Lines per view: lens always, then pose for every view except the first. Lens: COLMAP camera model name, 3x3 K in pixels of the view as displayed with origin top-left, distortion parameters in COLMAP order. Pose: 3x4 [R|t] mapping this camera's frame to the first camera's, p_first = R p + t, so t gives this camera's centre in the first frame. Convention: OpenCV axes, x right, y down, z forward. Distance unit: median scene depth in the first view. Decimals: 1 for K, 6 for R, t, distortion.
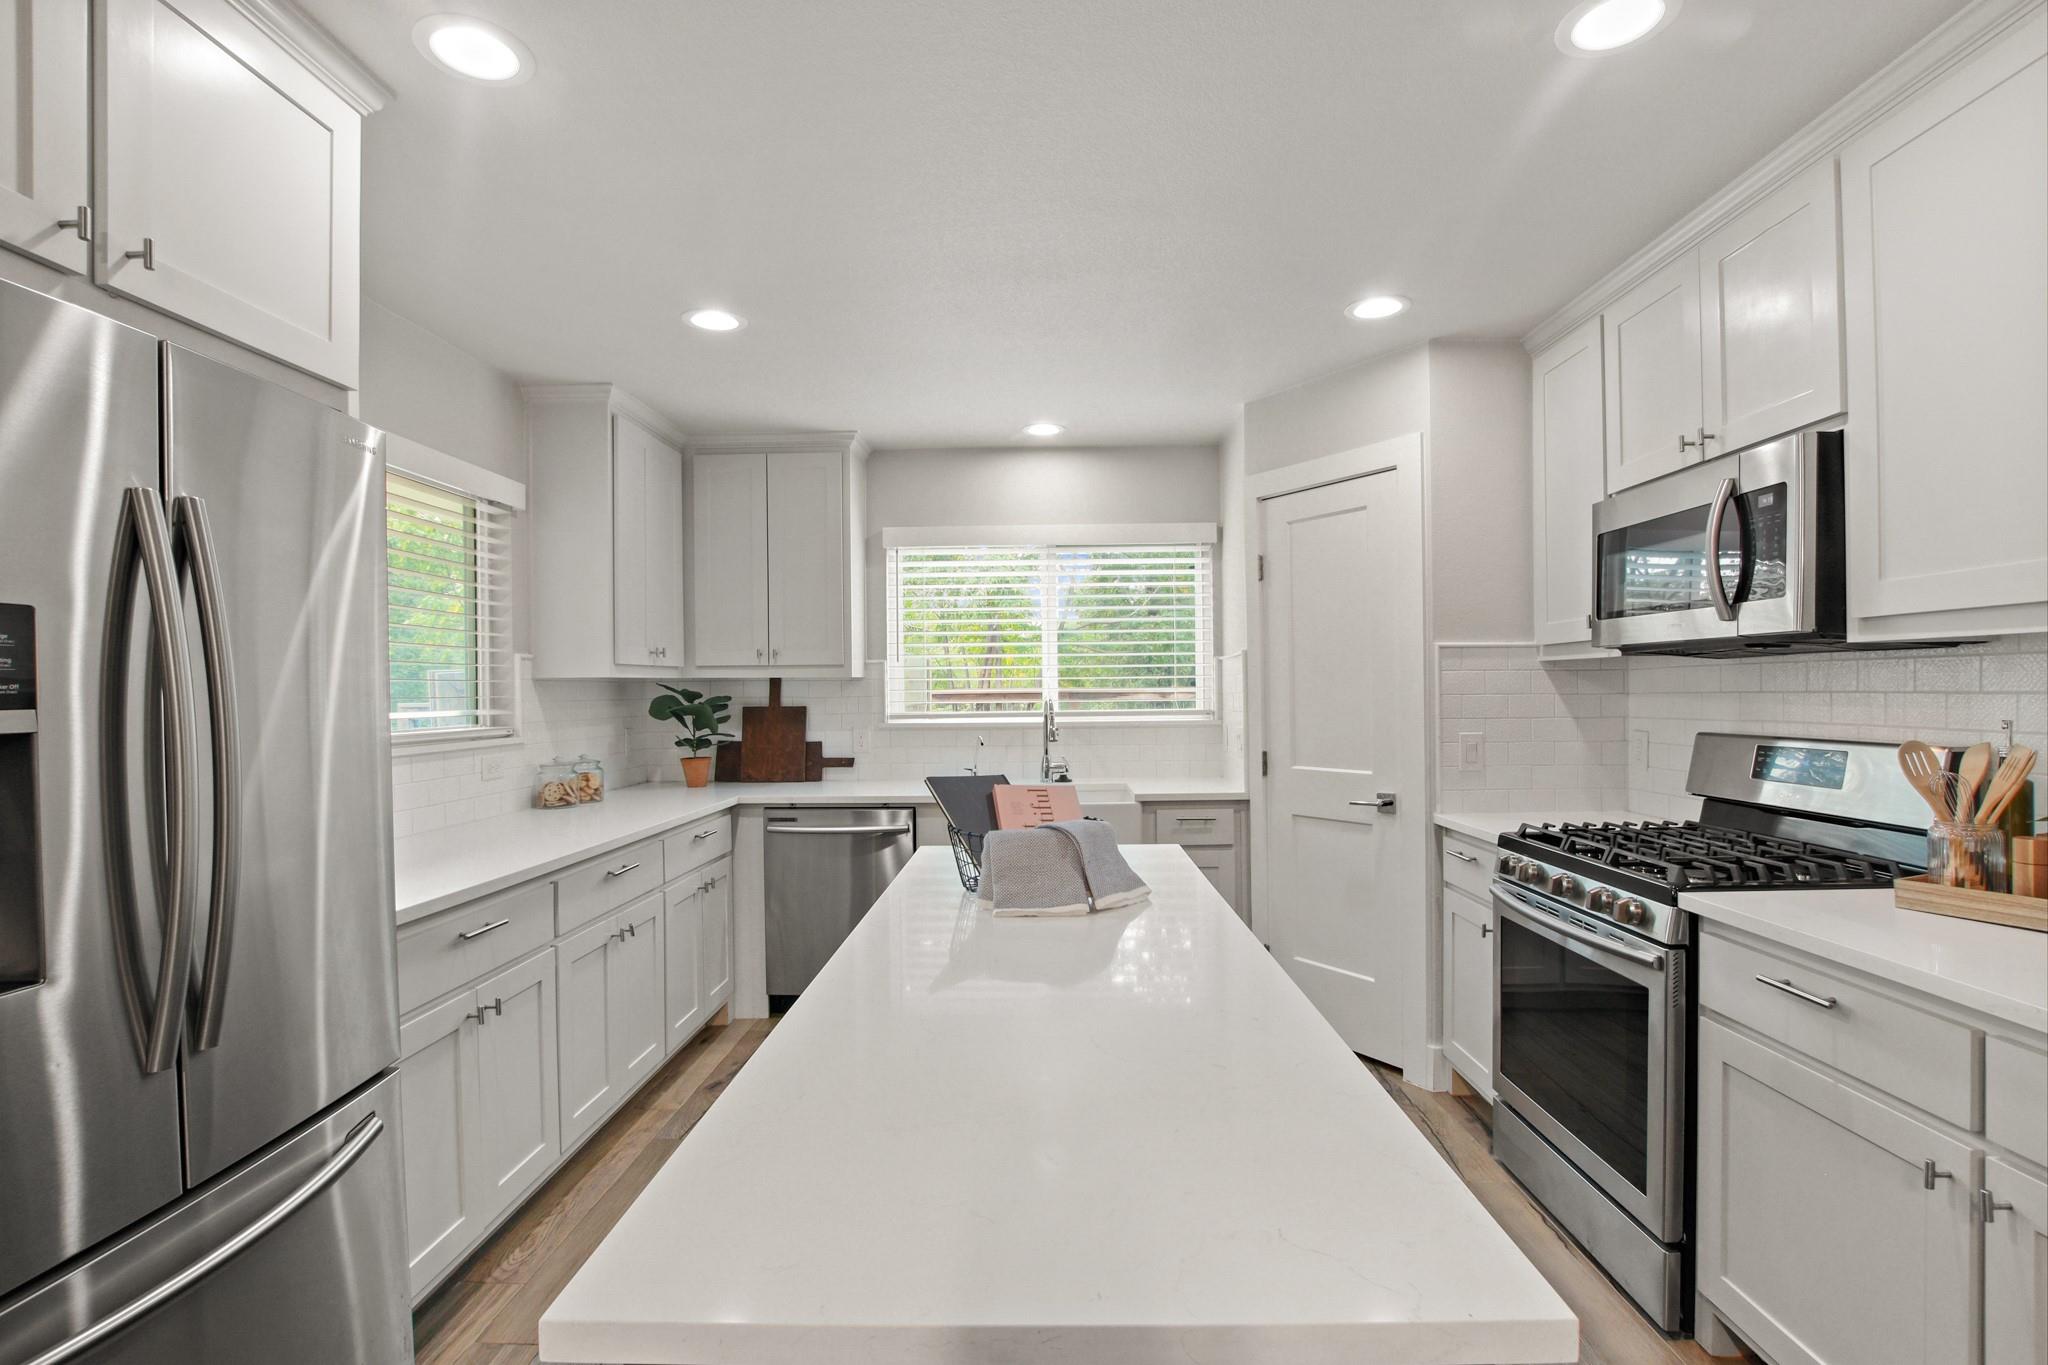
lens RADIAL K [[958.2, 0, 1032.1], [0, 958.2, 693.5], [0, 0, 1]] dist [-0.024040, 0.000511]
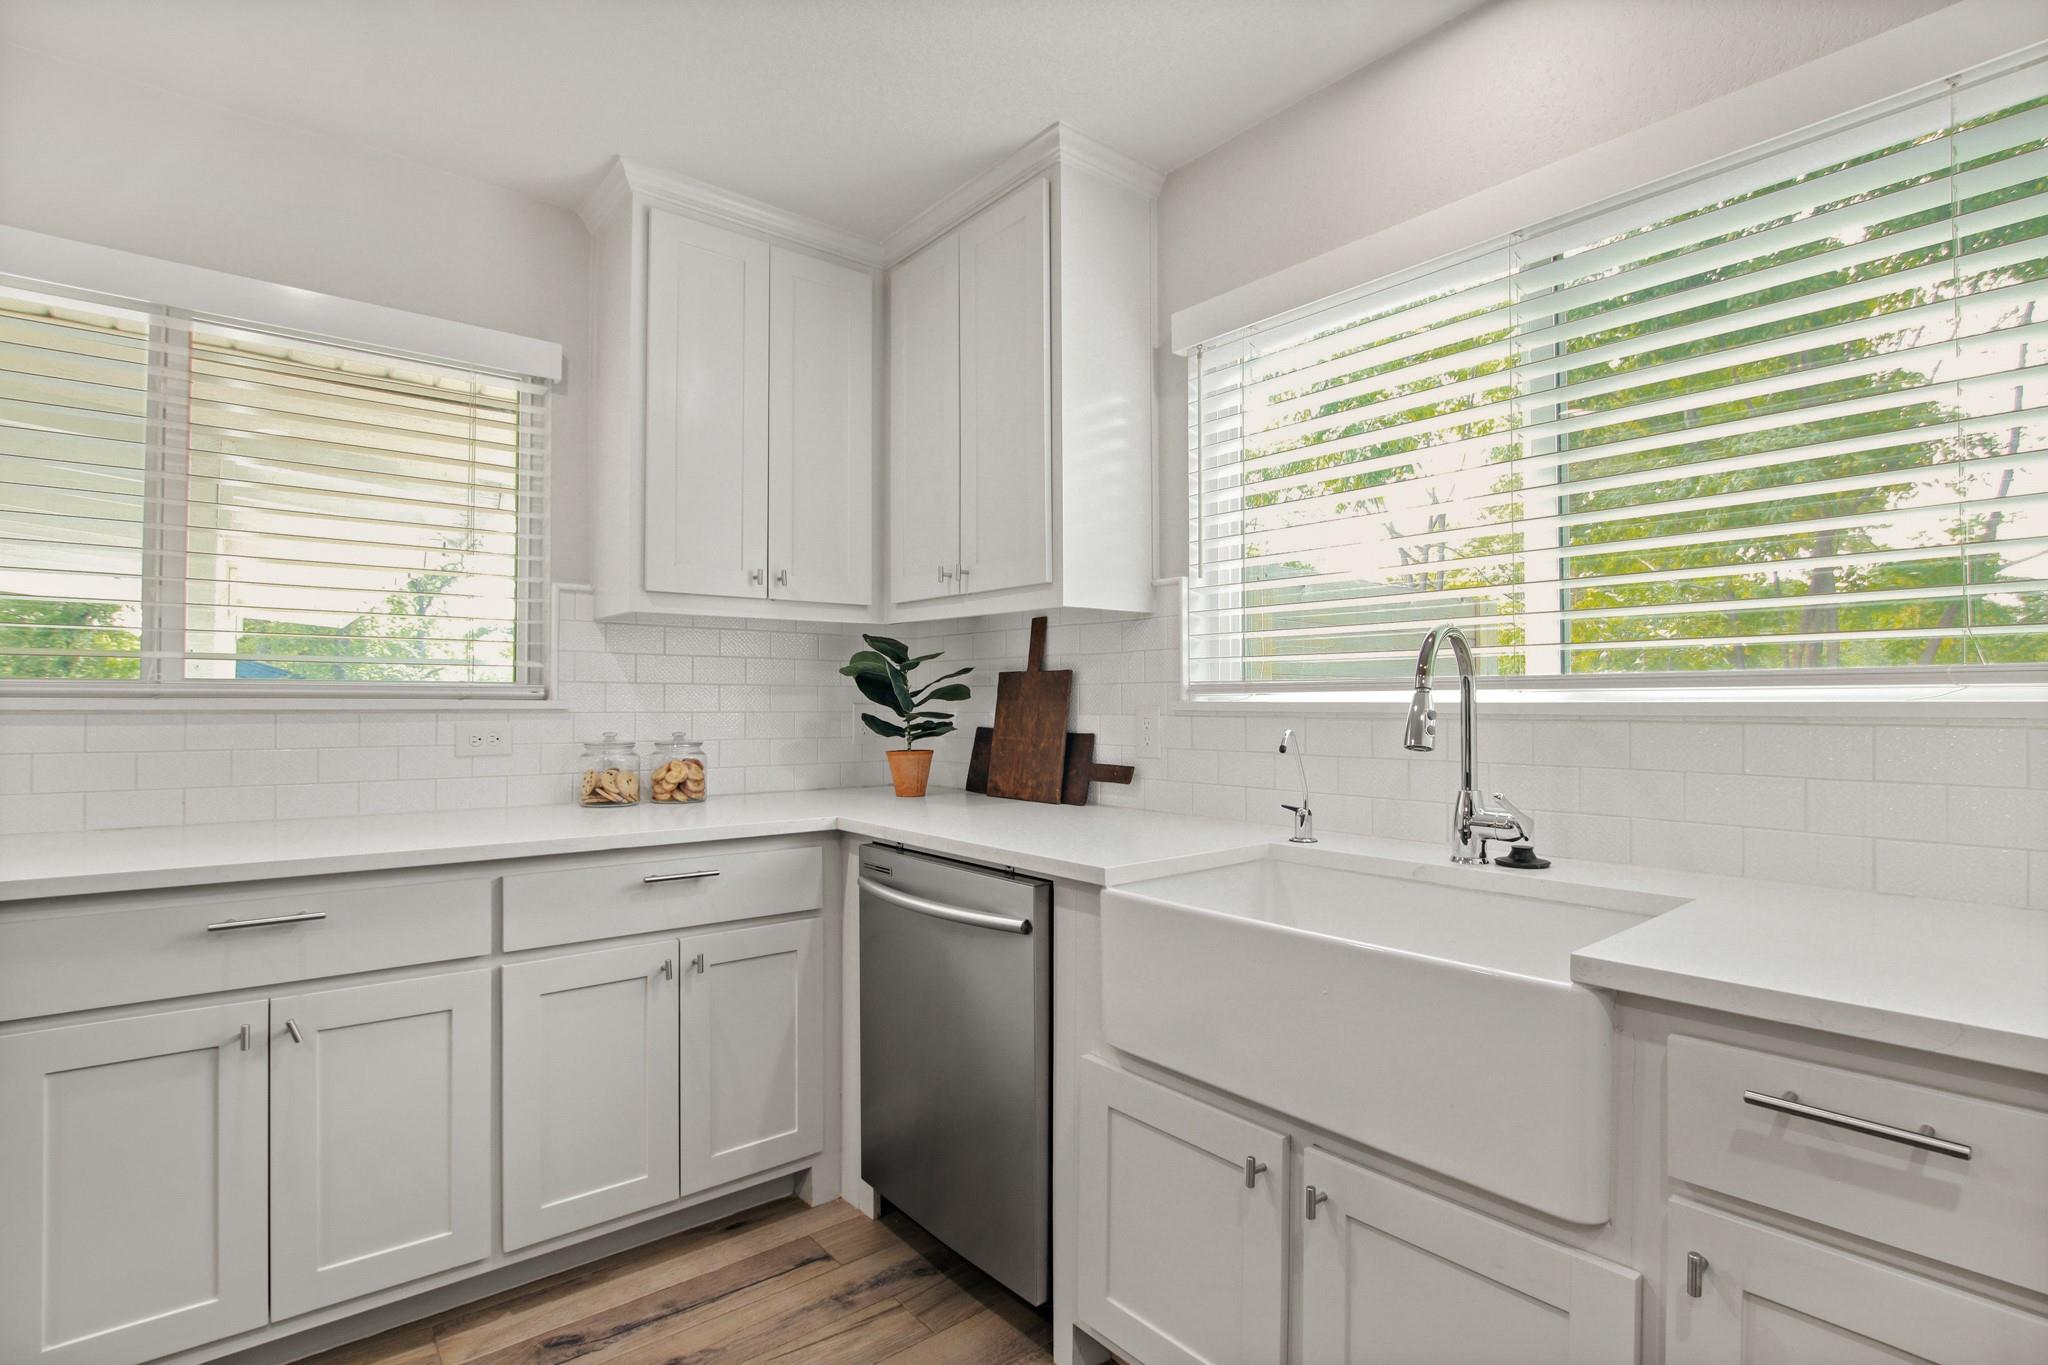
lens RADIAL K [[975.1, 0, 1031.8], [0, 975.1, 691.5], [0, 0, 1]] dist [-0.025910, 0.000091]
pose [[0.655014, 0.005599, -0.755596, 0.230985], [-0.011007, 0.999937, -0.002132, 0.035380], [0.755537, 0.009713, 0.655034, 0.769106]]
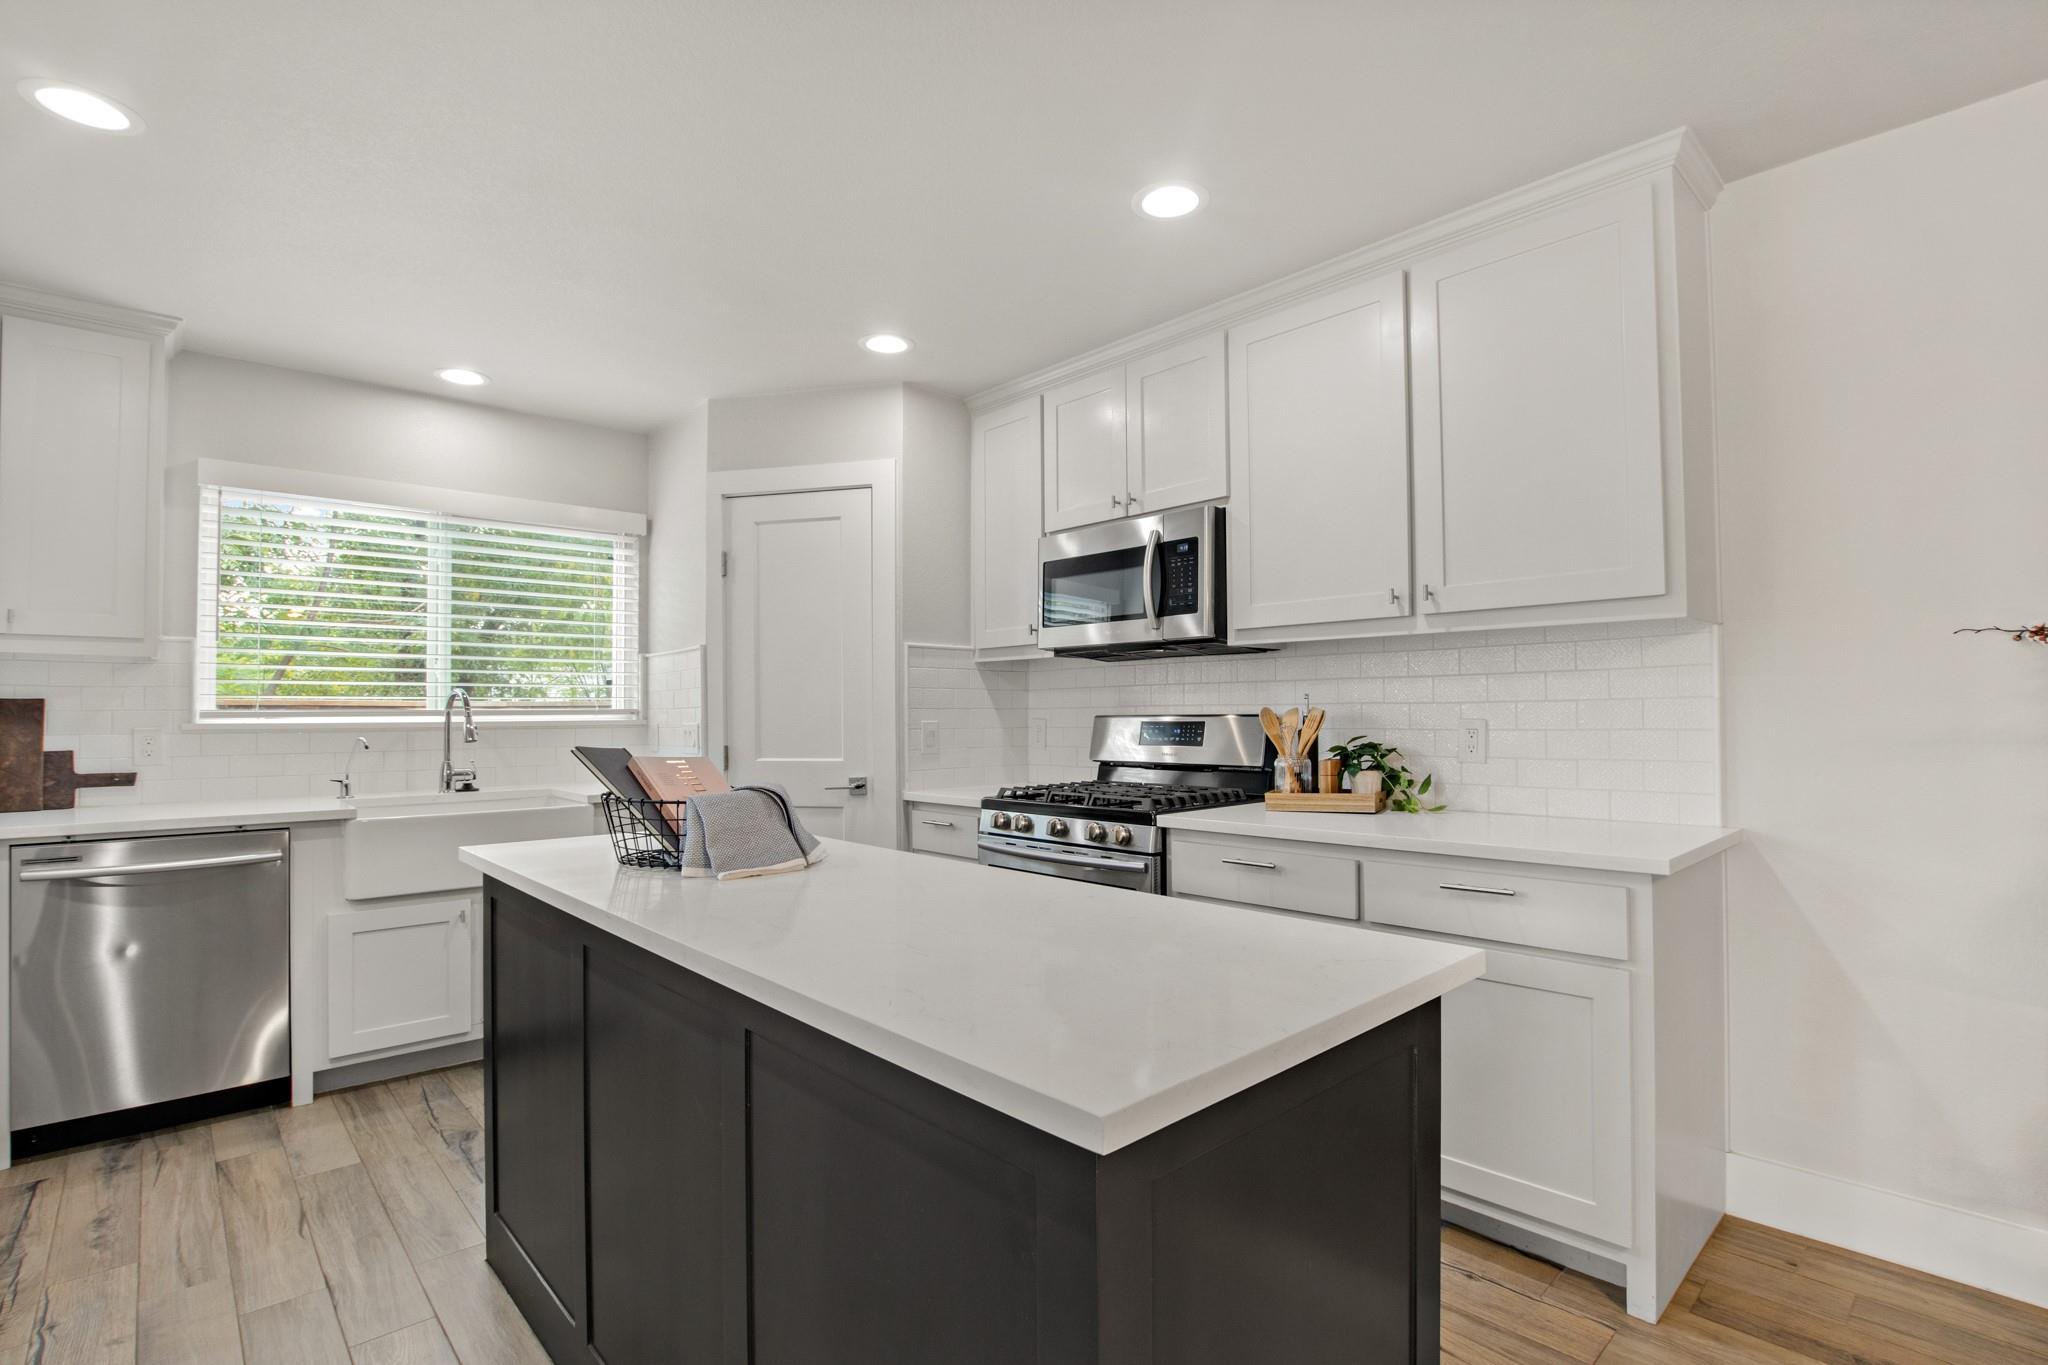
lens RADIAL K [[975.1, 0, 1031.8], [0, 975.1, 691.5], [0, 0, 1]] dist [-0.025910, 0.000091]
pose [[0.719852, 0.021096, 0.693807, -0.251627], [0.001259, 0.999497, -0.031697, 0.038487], [-0.694126, 0.023690, 0.719463, 0.041552]]
